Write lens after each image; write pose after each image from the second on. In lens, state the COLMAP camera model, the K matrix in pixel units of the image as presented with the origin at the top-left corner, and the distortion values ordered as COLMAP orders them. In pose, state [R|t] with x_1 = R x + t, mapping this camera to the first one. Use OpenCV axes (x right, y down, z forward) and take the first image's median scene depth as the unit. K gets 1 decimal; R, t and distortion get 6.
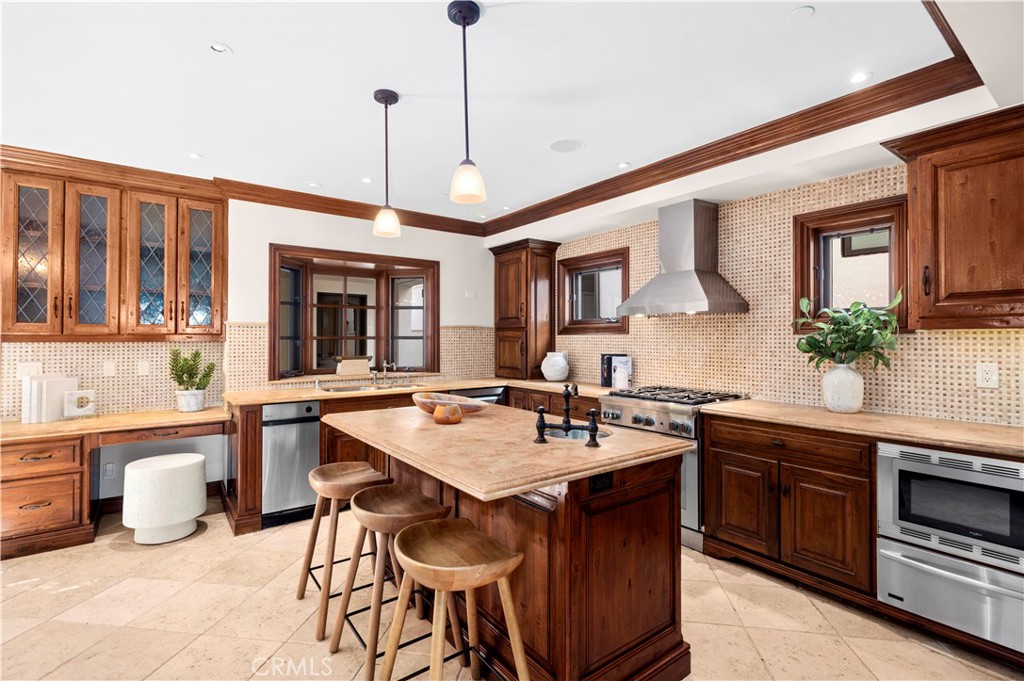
lens RADIAL K [[474.4, 0, 514.5], [0, 474.4, 332.3], [0, 0, 1]] dist [-0.000457, 0.000376]
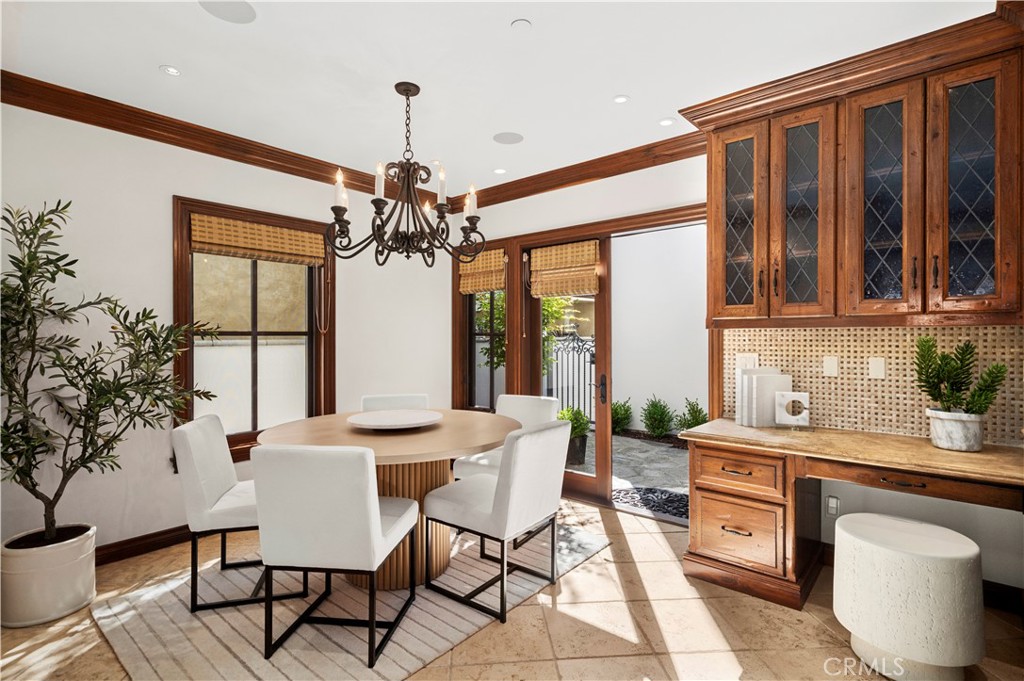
lens RADIAL K [[502.4, 0, 508.8], [0, 502.4, 336.8], [0, 0, 1]] dist [0.008944, -0.001346]
pose [[0.213745, 0.000490, -0.976889, -0.212947], [0.013771, 0.999899, 0.003514, 0.023861], [0.976792, -0.014203, 0.213717, 0.363361]]
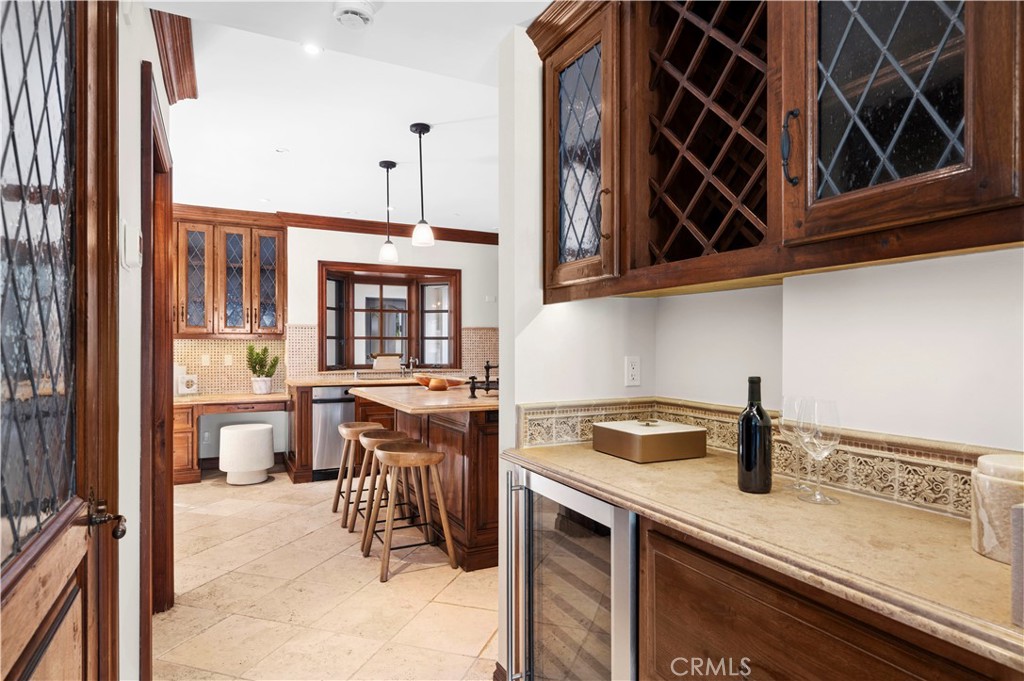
lens RADIAL K [[573.6, 0, 510.9], [0, 573.6, 349.9], [0, 0, 1]] dist [-0.003914, -0.000652]
pose [[0.984833, 0.002536, -0.173489, 0.258346], [0.000501, 0.999847, 0.017457, 0.021128], [0.173507, -0.017279, 0.984681, -0.421574]]
